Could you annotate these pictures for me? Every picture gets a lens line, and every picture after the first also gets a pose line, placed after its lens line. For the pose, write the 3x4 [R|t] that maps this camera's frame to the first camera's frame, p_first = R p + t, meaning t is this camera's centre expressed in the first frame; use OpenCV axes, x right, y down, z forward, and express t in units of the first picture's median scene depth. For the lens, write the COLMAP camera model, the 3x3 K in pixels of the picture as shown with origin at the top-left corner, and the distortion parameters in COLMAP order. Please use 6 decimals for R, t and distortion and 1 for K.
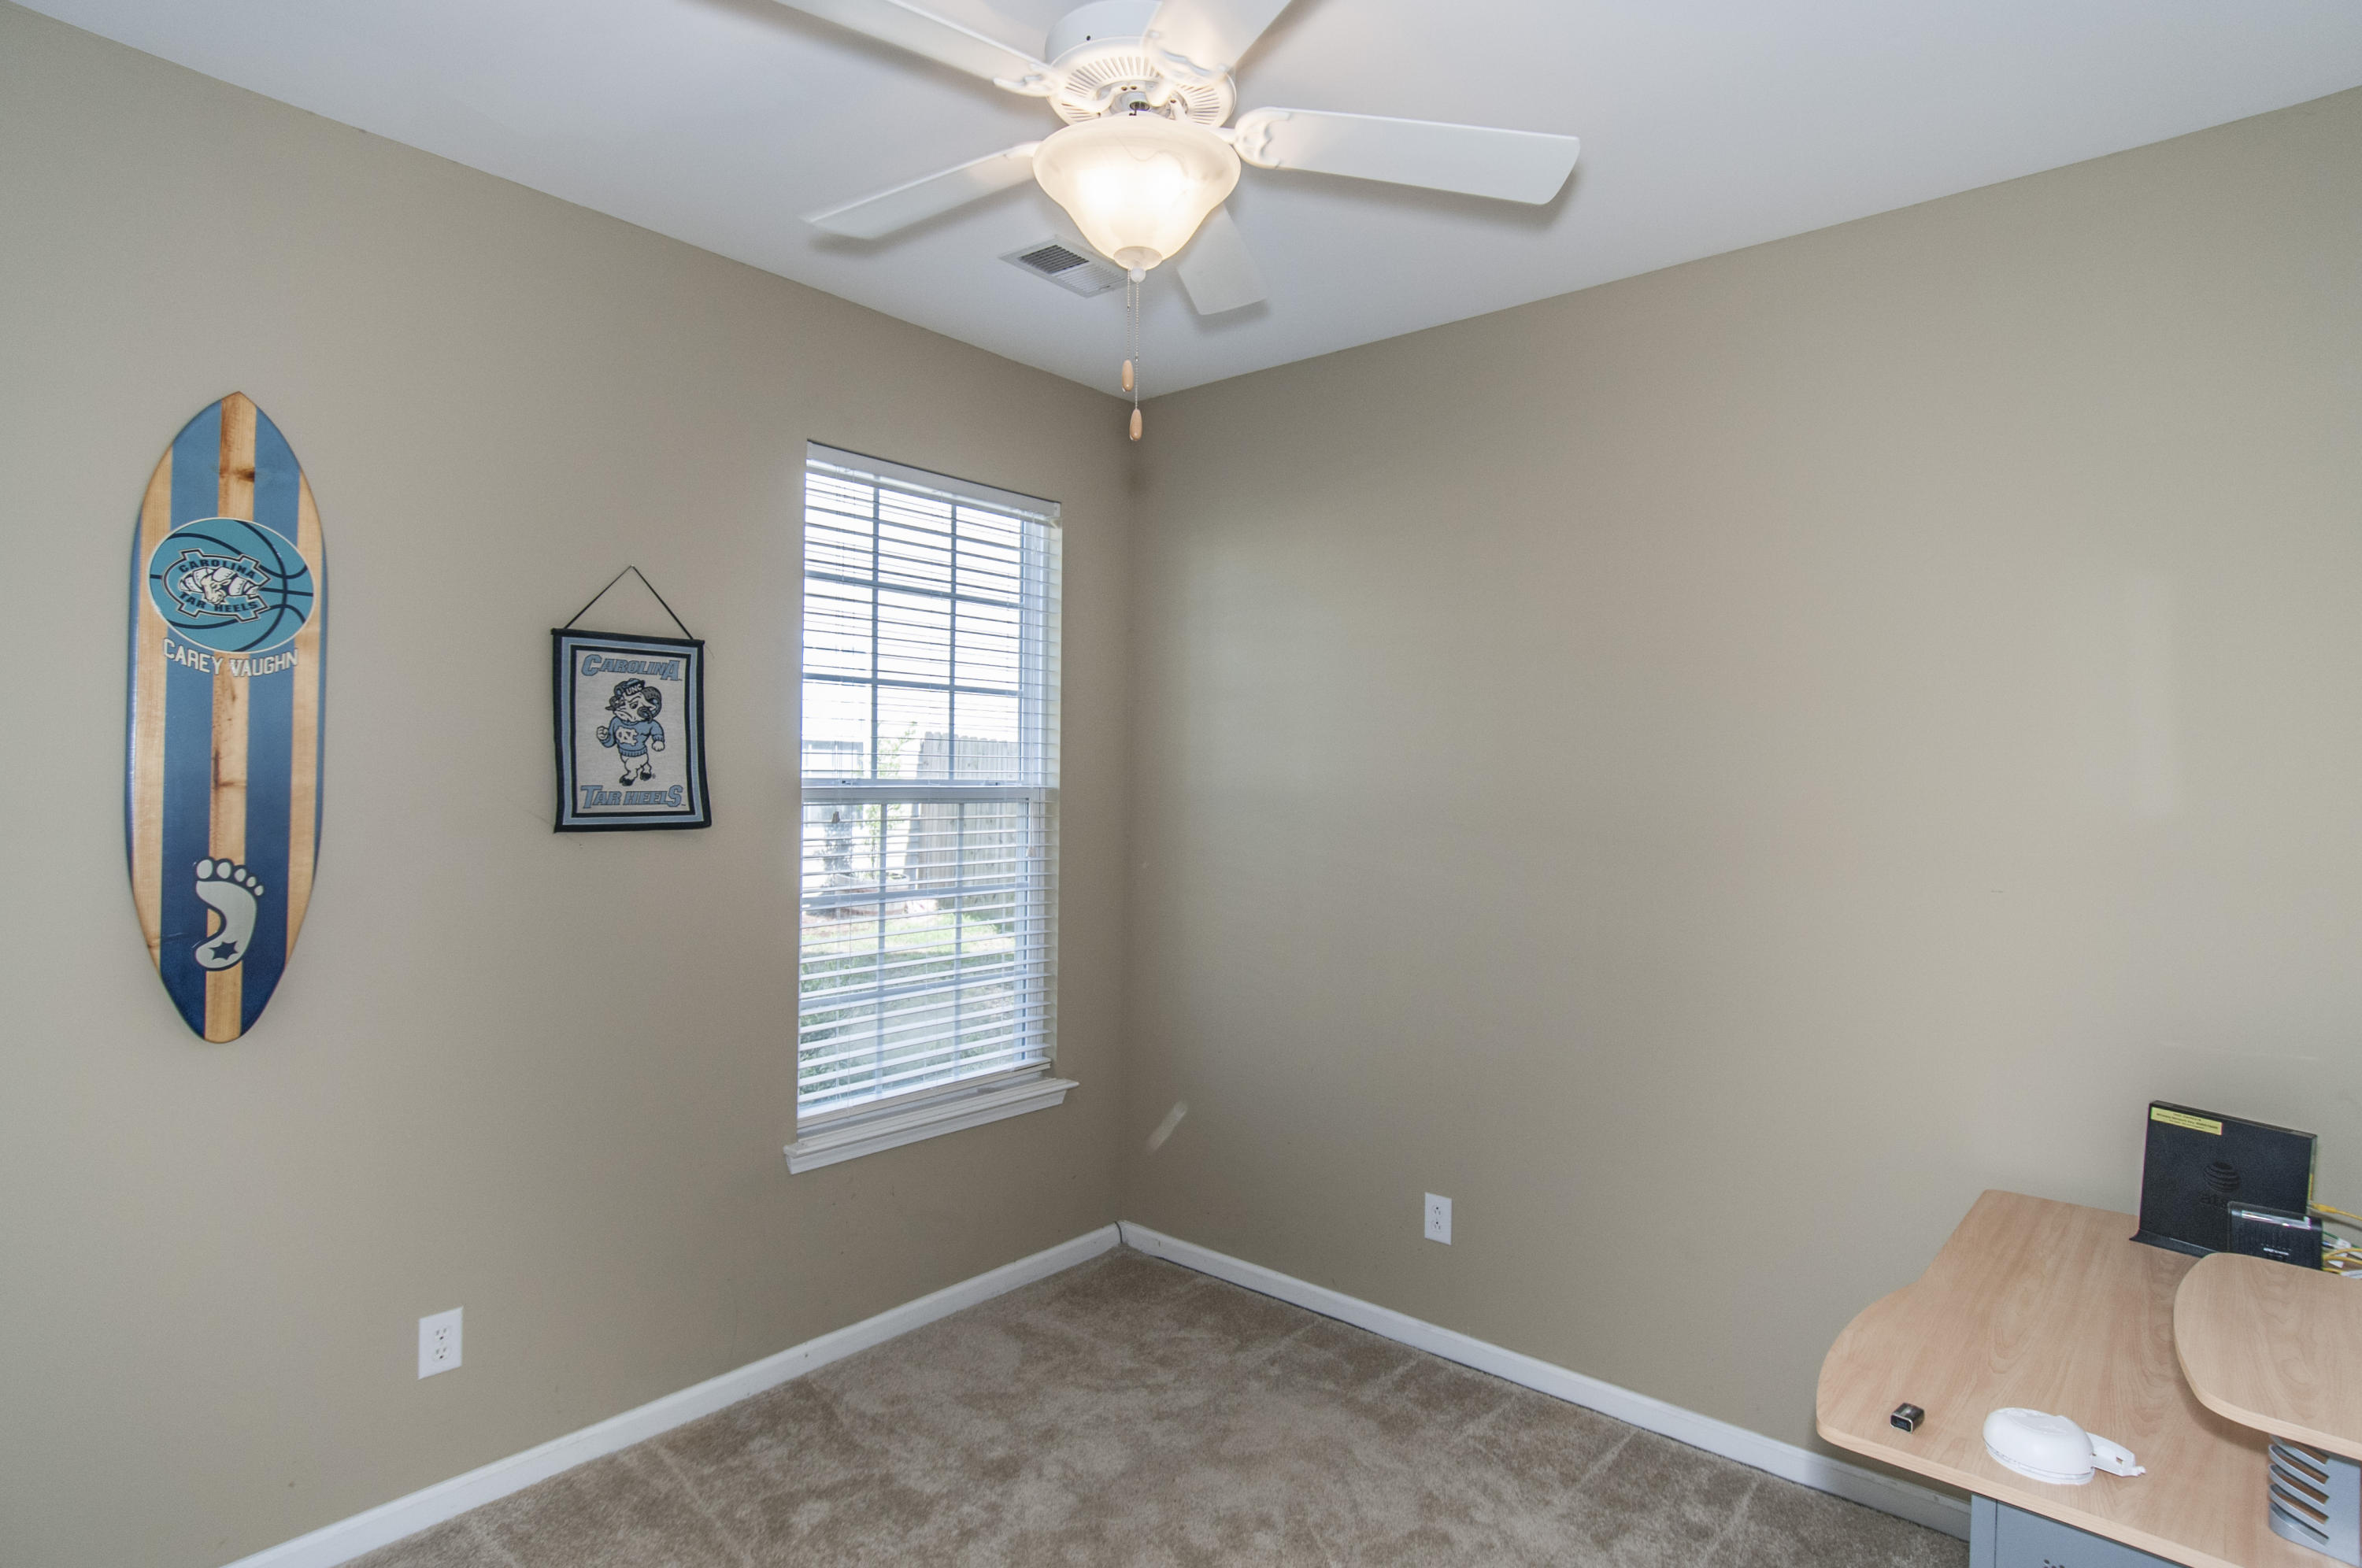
lens RADIAL K [[1226.2, 0, 1174.1], [0, 1226.2, 788.3], [0, 0, 1]] dist [0.011748, -0.008992]
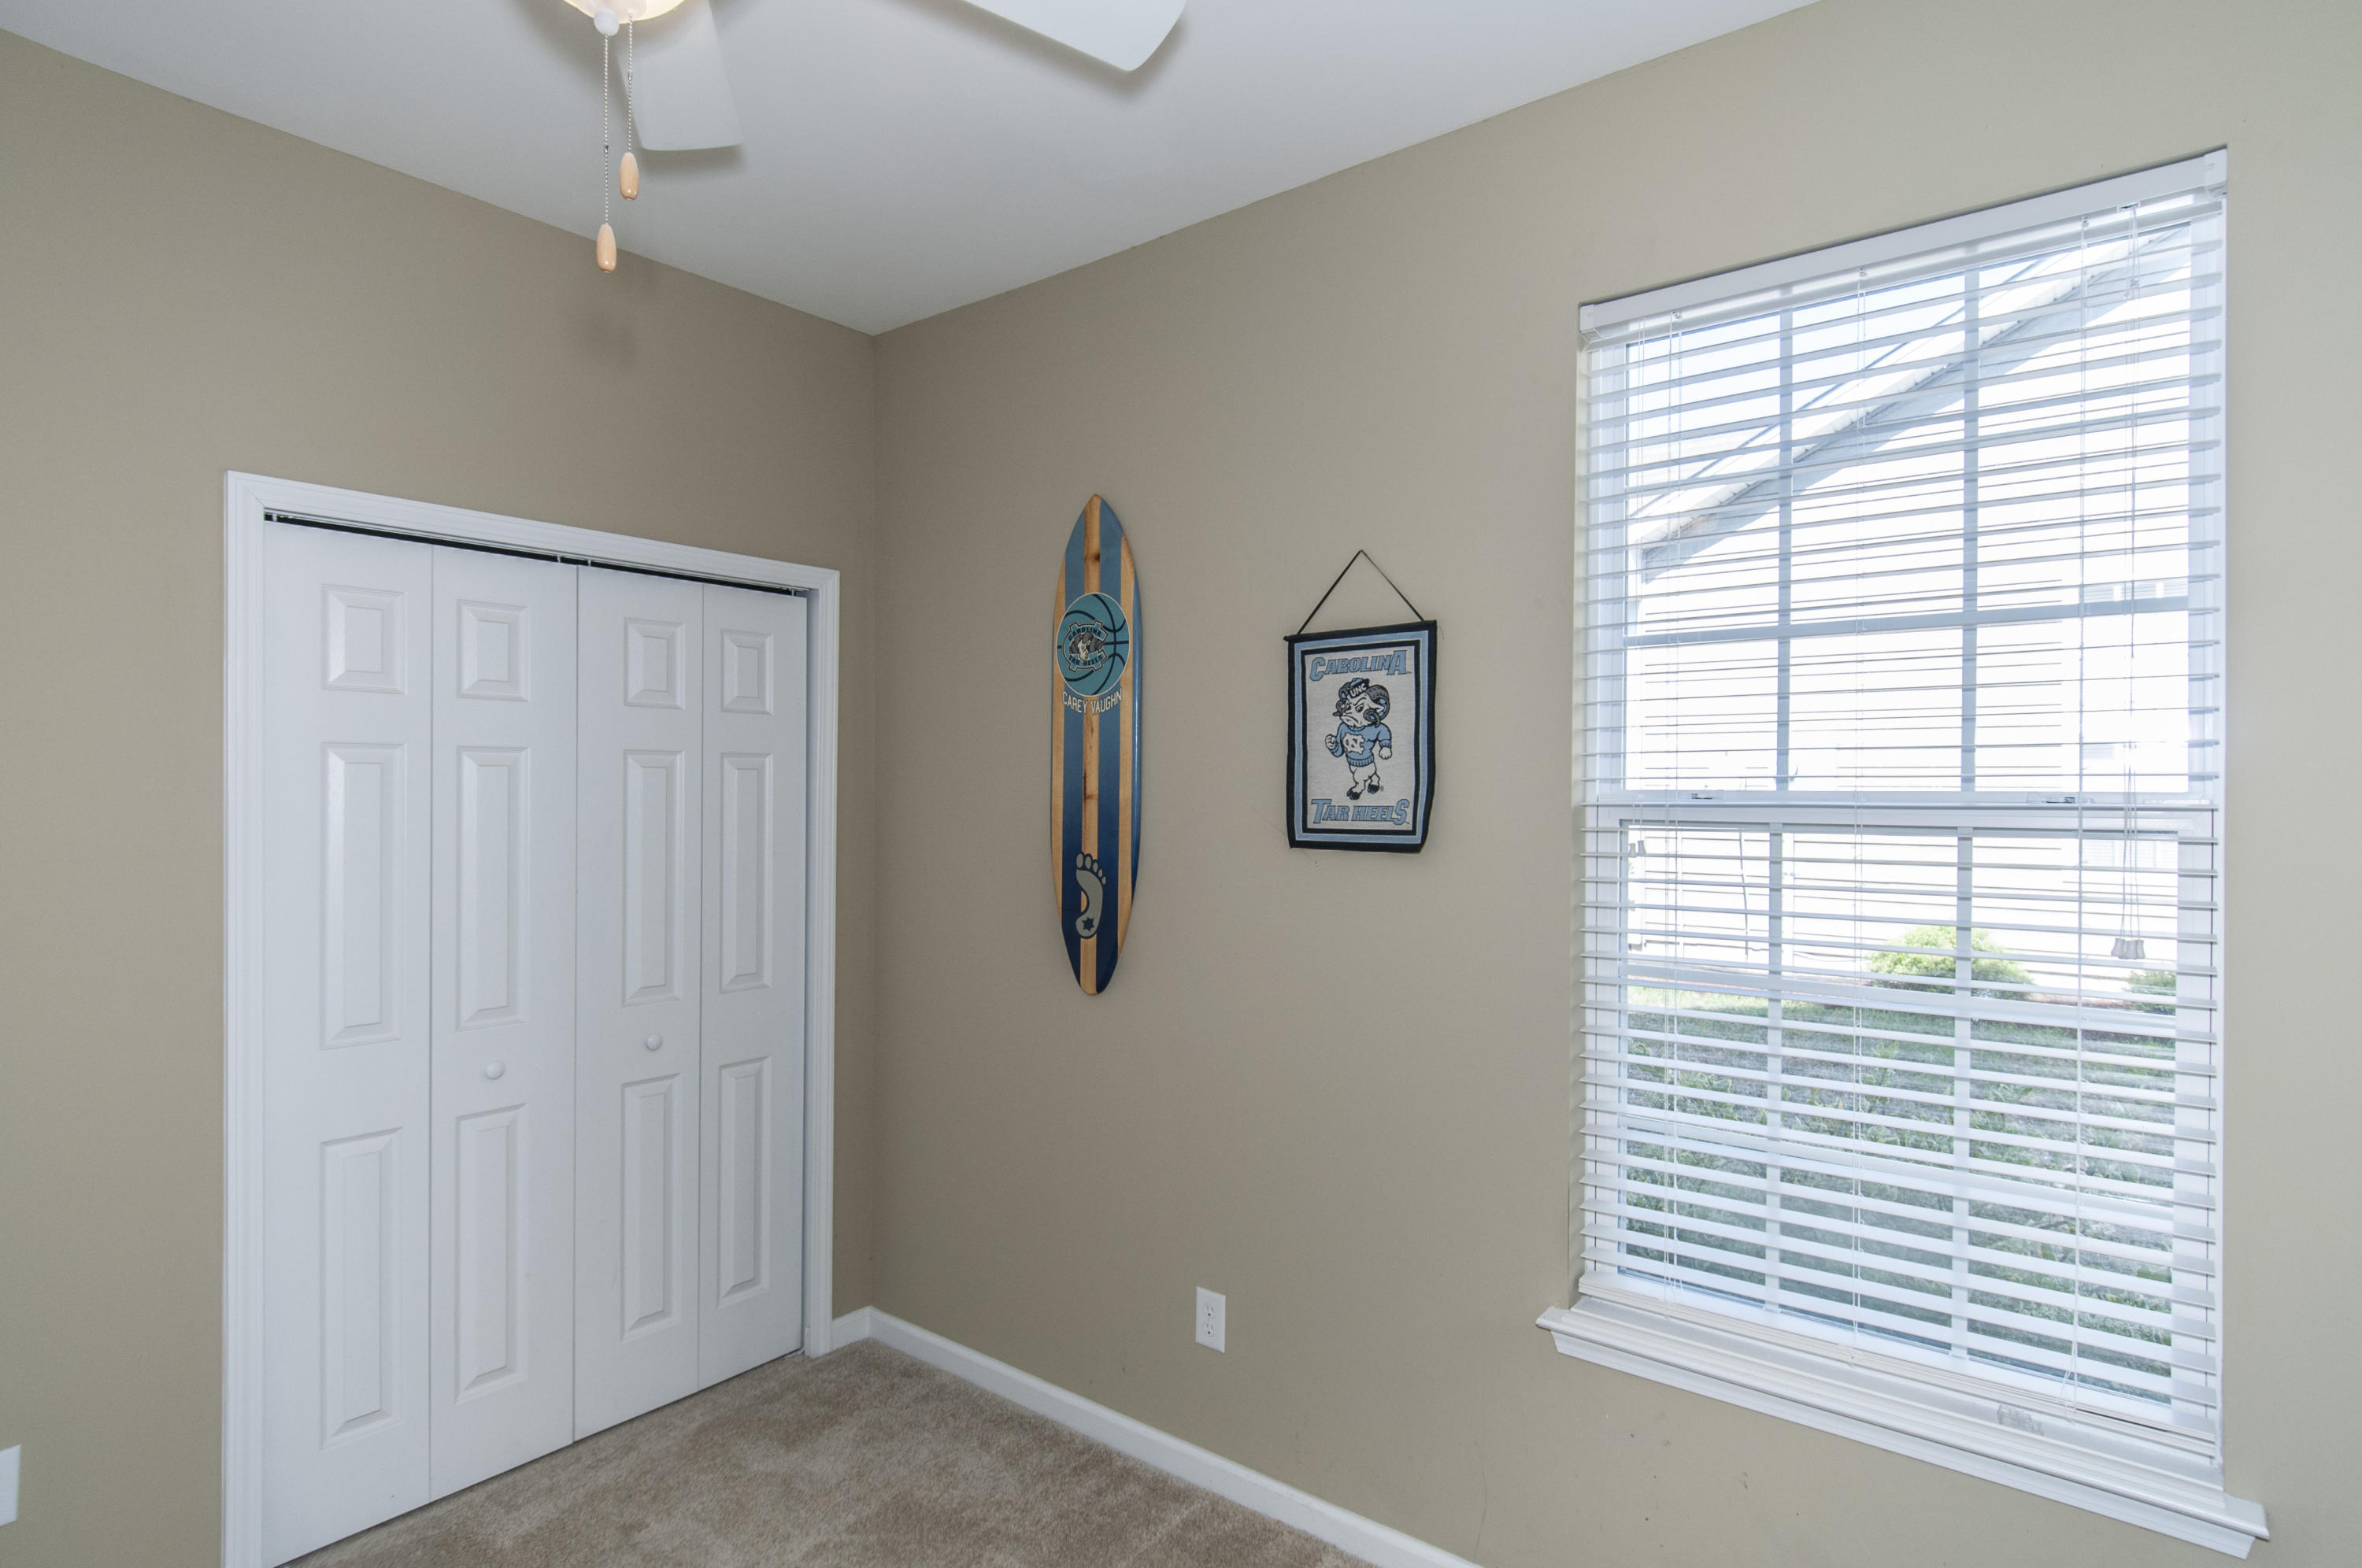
lens RADIAL K [[1226.2, 0, 1176.5], [0, 1226.2, 804.2], [0, 0, 1]] dist [0.011748, -0.008992]
pose [[0.043660, -0.004329, -0.999037, 0.436867], [-0.015113, 0.999873, -0.004993, 0.007637], [0.998932, 0.015317, 0.043589, 0.841082]]
